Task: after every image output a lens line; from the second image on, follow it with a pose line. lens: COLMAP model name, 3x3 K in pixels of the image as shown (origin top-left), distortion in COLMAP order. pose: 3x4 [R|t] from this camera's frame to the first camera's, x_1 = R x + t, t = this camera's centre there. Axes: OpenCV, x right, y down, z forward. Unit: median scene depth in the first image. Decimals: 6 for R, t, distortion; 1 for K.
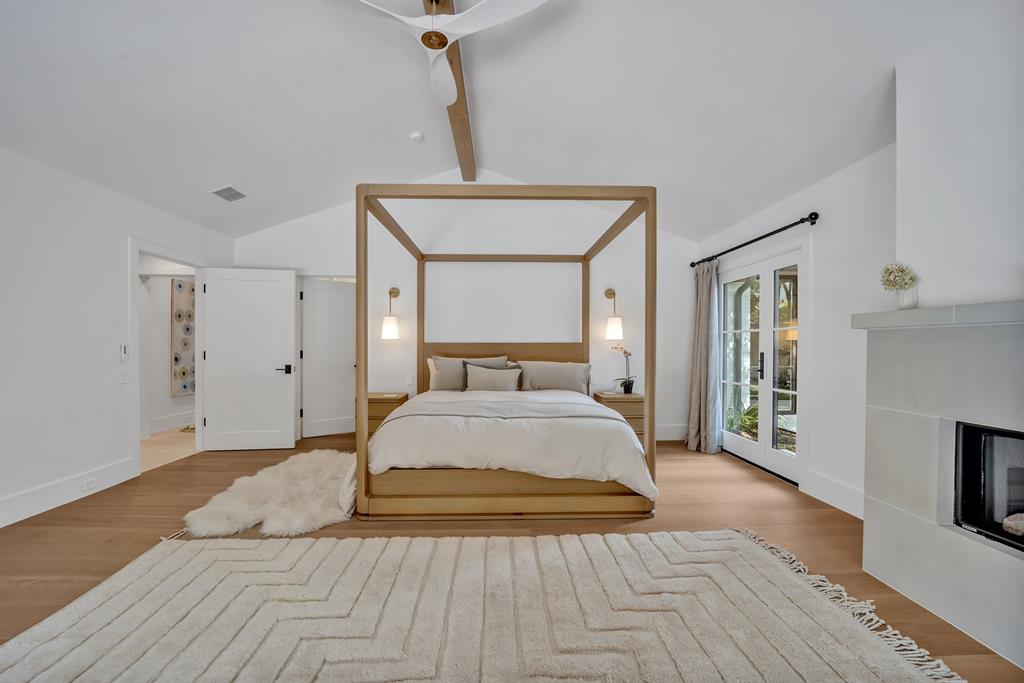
lens RADIAL K [[421.1, 0, 506.9], [0, 421.1, 346.4], [0, 0, 1]] dist [-0.021743, -0.000059]
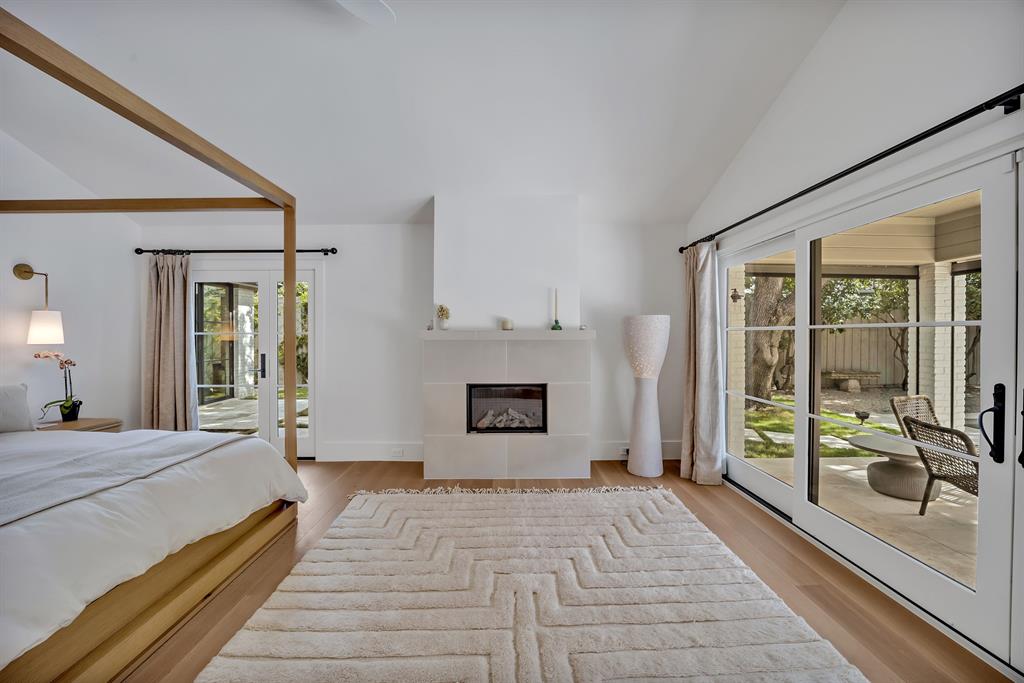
lens RADIAL K [[418.8, 0, 514.9], [0, 418.8, 336.7], [0, 0, 1]] dist [-0.026379, -0.000097]
pose [[0.004021, -0.006389, 0.999972, -0.675805], [0.005950, 0.999962, 0.006365, -0.048154], [-0.999974, 0.005924, 0.004059, 0.468421]]
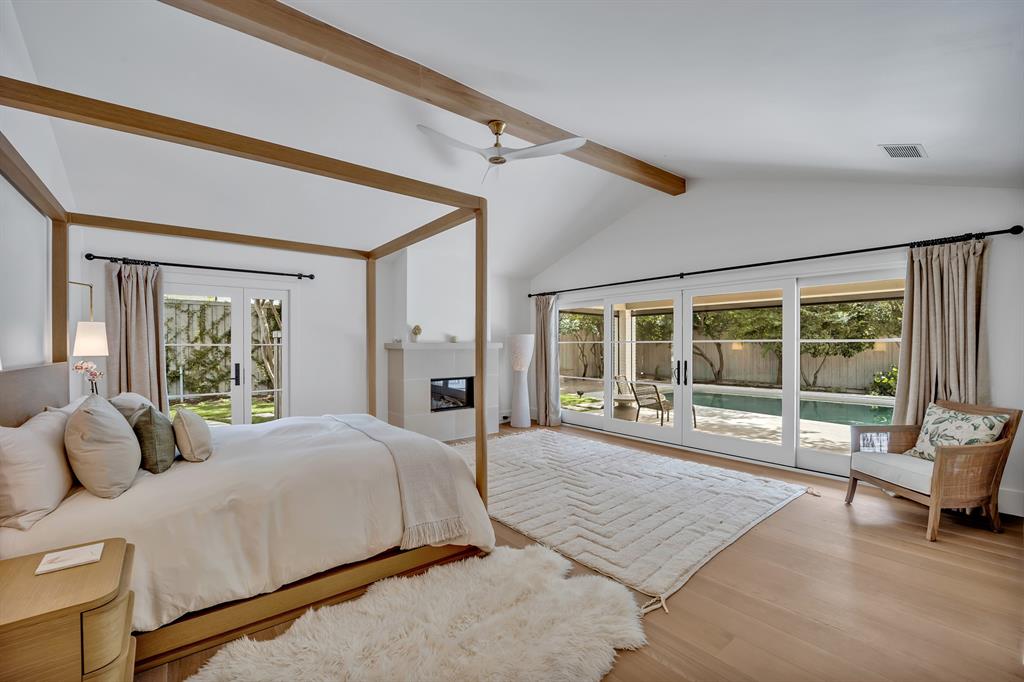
lens RADIAL K [[421.1, 0, 506.9], [0, 421.1, 345.9], [0, 0, 1]] dist [-0.021743, -0.000059]
pose [[-0.602479, -0.004400, 0.798123, -1.158557], [0.003098, 0.999964, 0.007851, -0.061596], [-0.798129, 0.007202, -0.602444, 1.557188]]
